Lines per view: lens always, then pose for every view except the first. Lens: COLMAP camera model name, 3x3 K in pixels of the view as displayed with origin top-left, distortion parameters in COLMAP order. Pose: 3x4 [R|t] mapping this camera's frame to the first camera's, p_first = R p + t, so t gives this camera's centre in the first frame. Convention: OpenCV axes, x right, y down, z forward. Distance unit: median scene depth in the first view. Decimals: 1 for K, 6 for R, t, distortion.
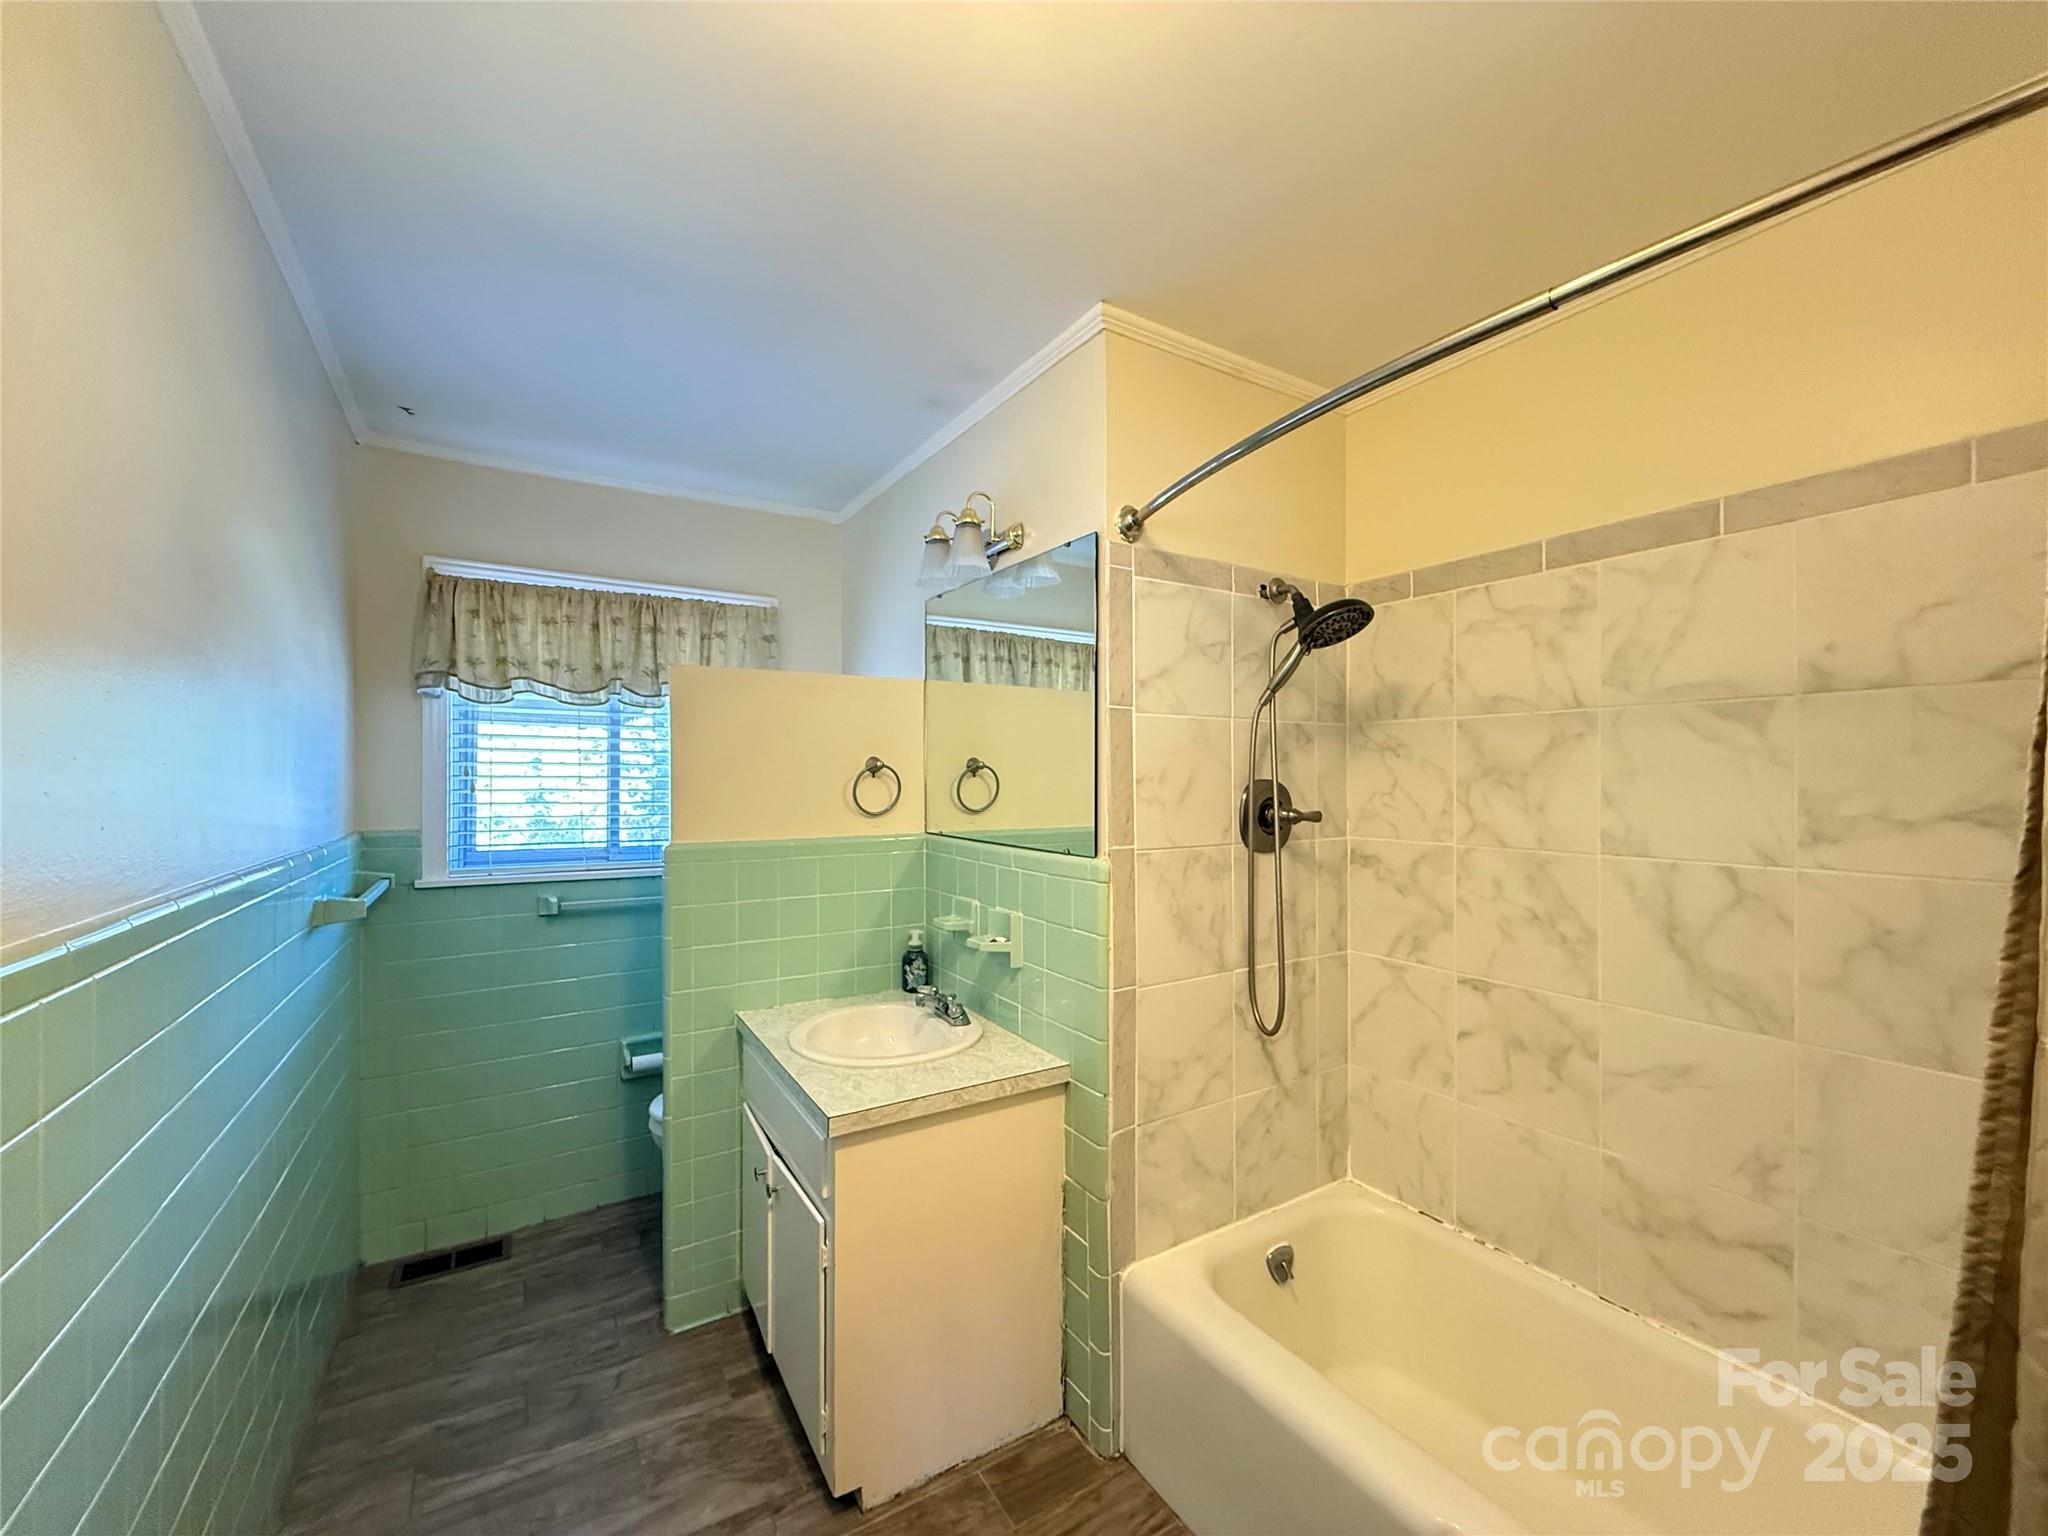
lens RADIAL K [[820.1, 0, 1021.3], [0, 820.1, 778.3], [0, 0, 1]] dist [-0.000645, -0.000460]
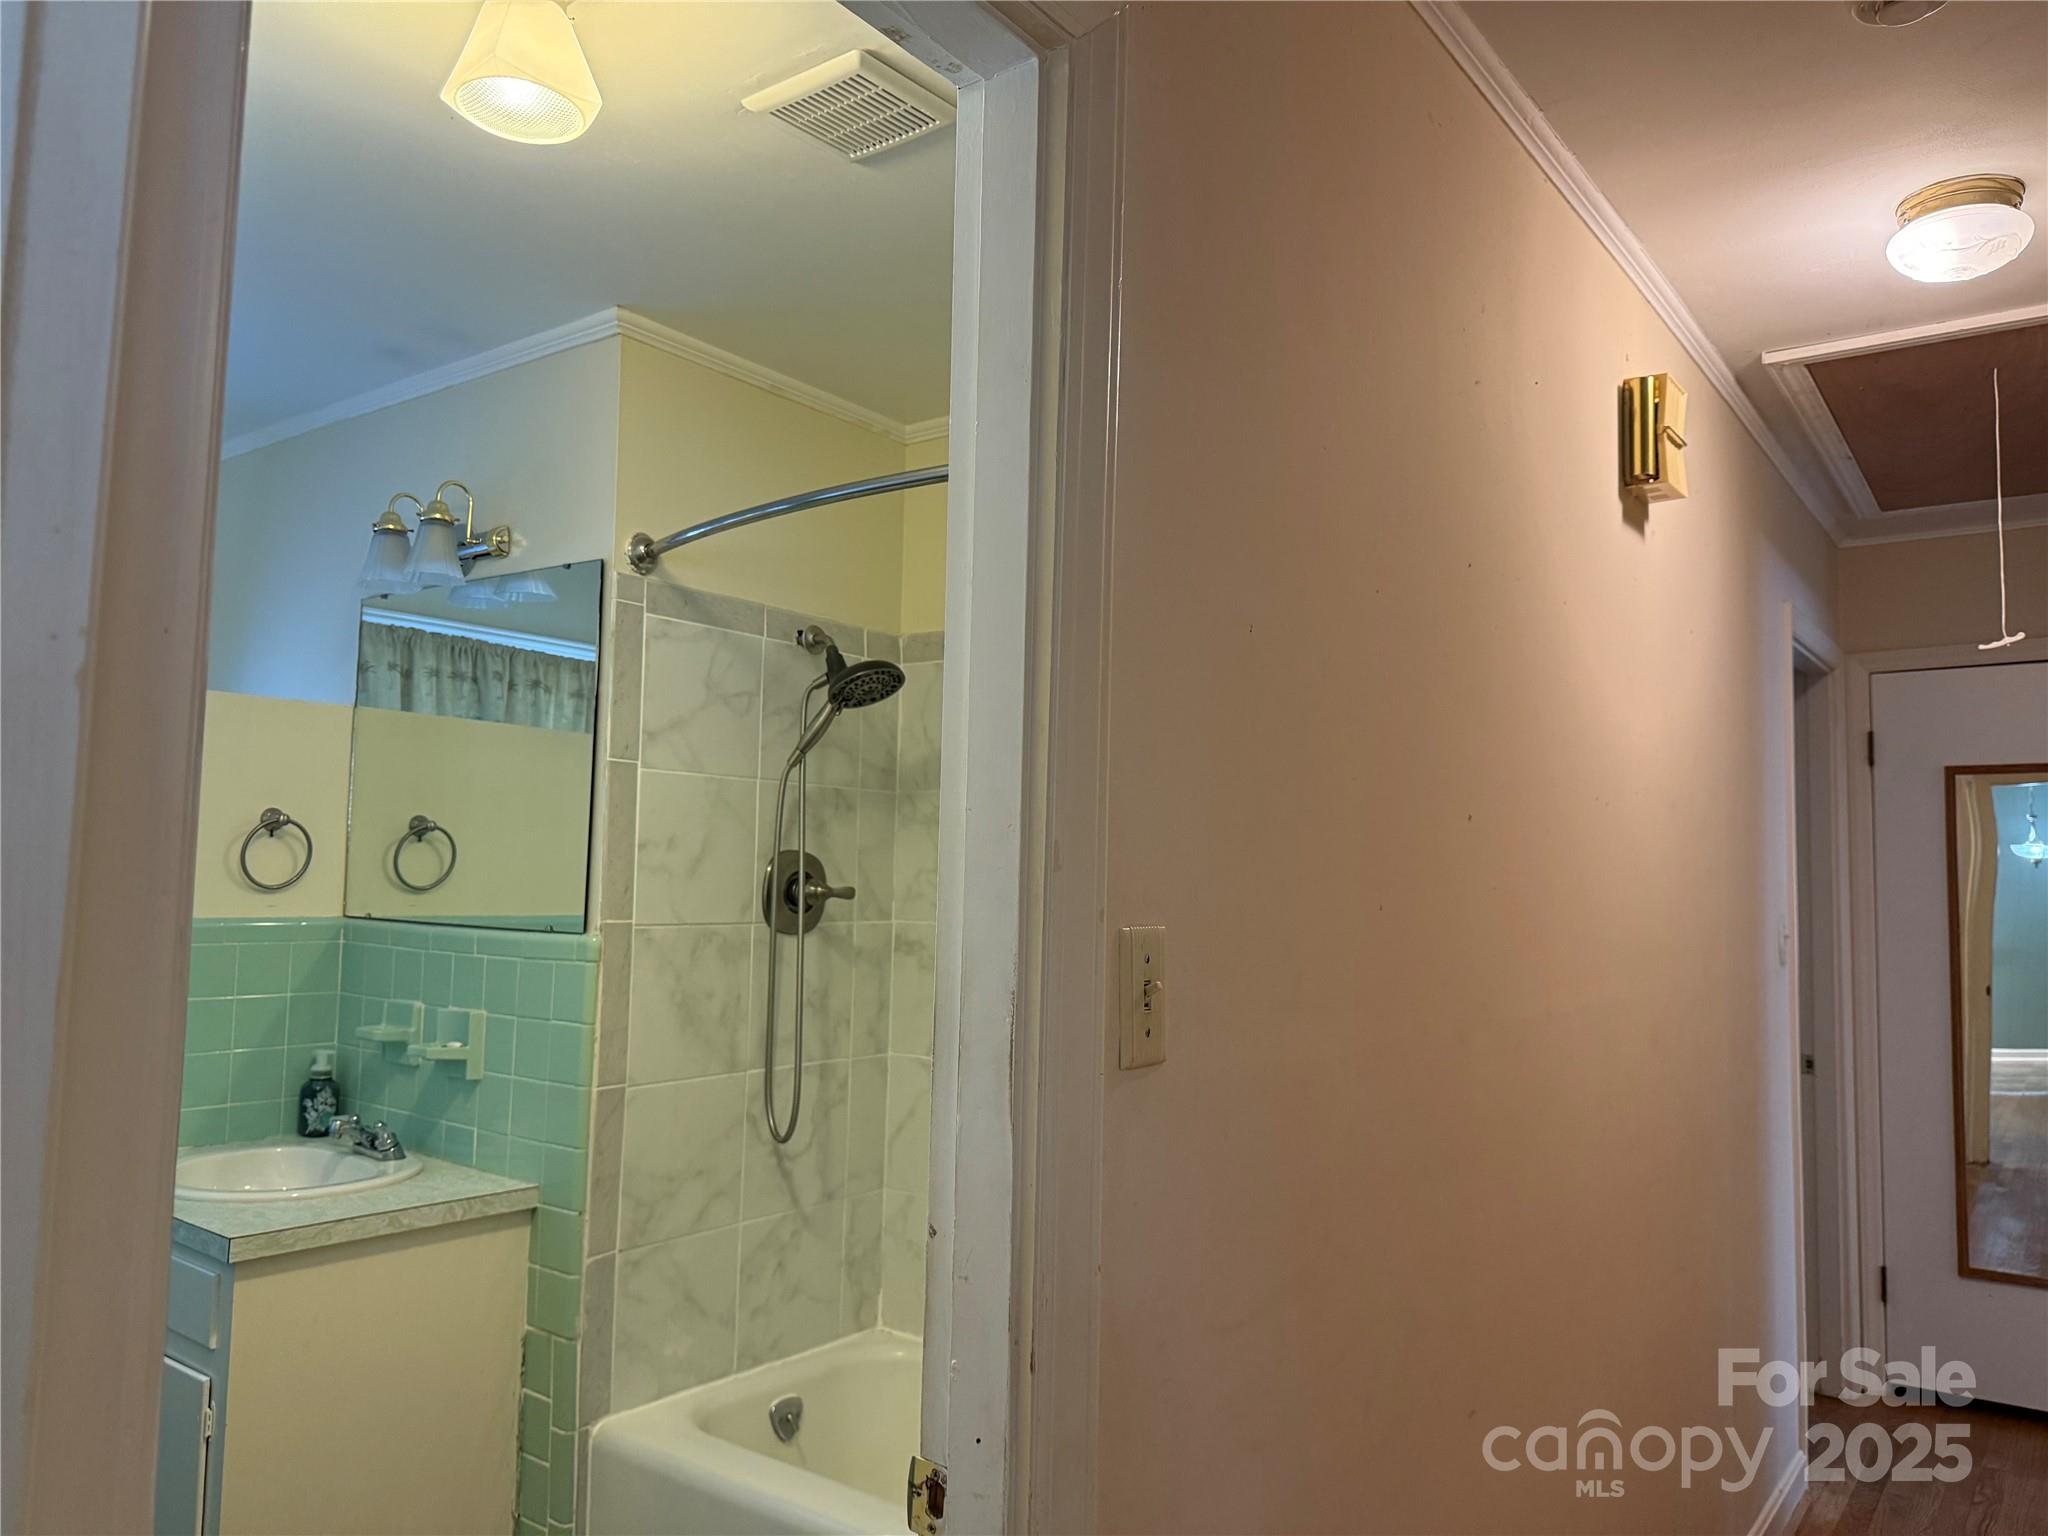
lens RADIAL K [[1441.3, 0, 1019.2], [0, 1441.3, 774.5], [0, 0, 1]] dist [0.171014, -0.365837]
pose [[0.935261, 0.048130, 0.350672, -0.025534], [-0.023515, 0.996972, -0.074120, 0.030023], [-0.353177, 0.061075, 0.933561, -0.543208]]
